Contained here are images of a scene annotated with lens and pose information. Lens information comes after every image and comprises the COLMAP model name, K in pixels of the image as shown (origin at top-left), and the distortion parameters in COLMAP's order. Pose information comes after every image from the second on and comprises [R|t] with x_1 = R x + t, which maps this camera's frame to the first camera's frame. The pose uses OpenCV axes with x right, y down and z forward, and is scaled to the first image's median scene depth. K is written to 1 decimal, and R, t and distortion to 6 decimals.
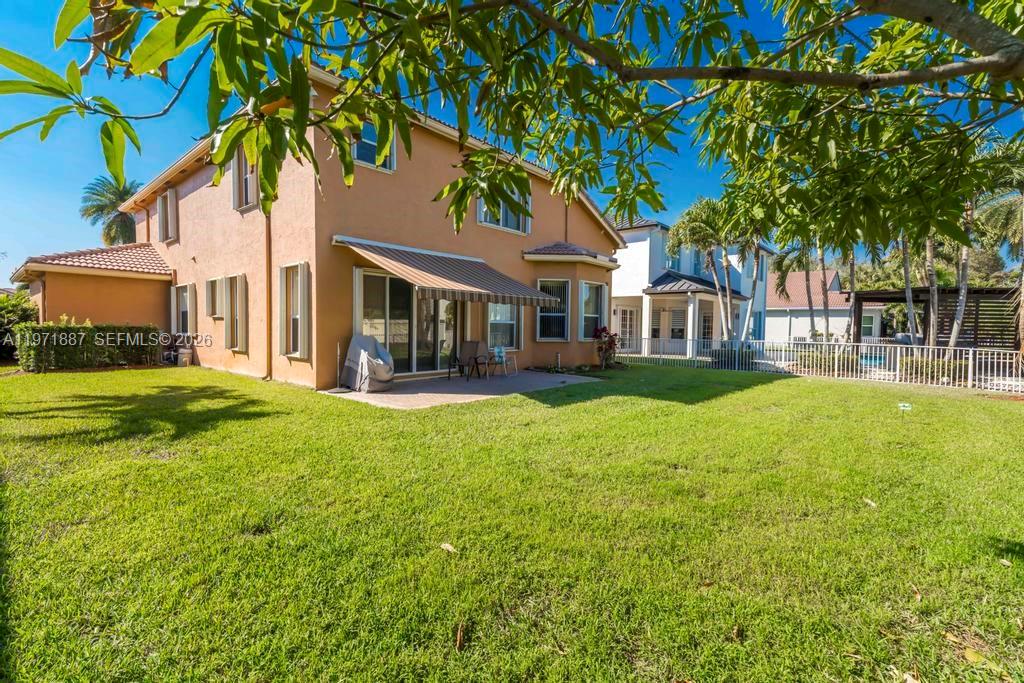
lens RADIAL K [[467.0, 0, 514.6], [0, 467.0, 341.1], [0, 0, 1]] dist [0.000955, 0.000276]
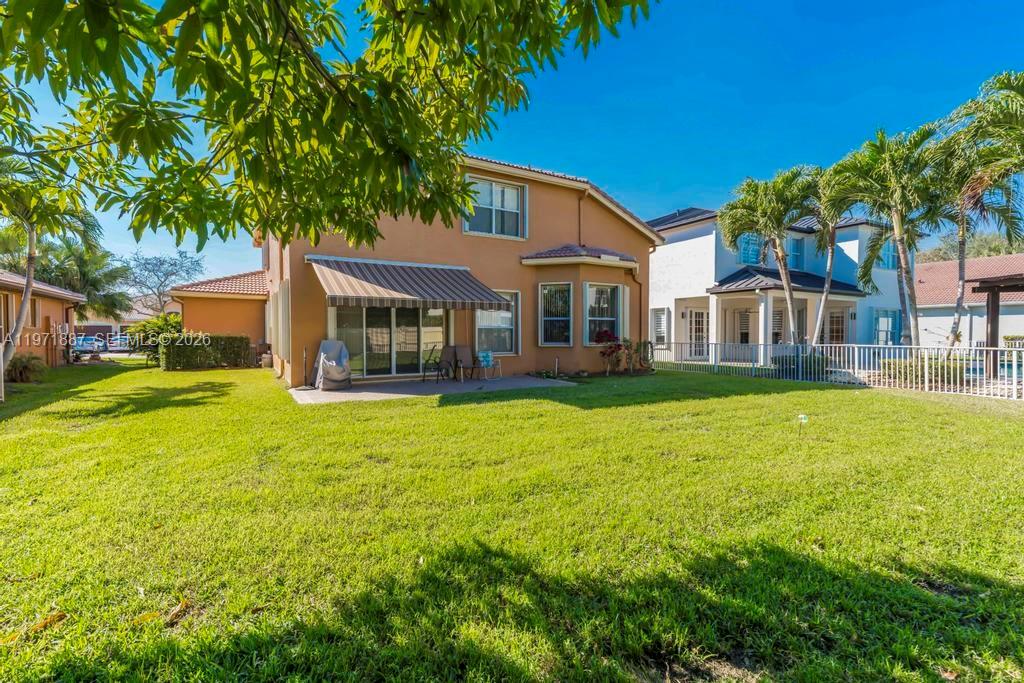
lens RADIAL K [[467.0, 0, 511.5], [0, 467.0, 344.0], [0, 0, 1]] dist [0.000955, 0.000276]
pose [[0.943035, -0.007812, -0.332601, 0.317694], [0.003192, 0.999891, -0.014434, 0.009386], [0.332677, 0.012550, 0.942957, 0.047067]]
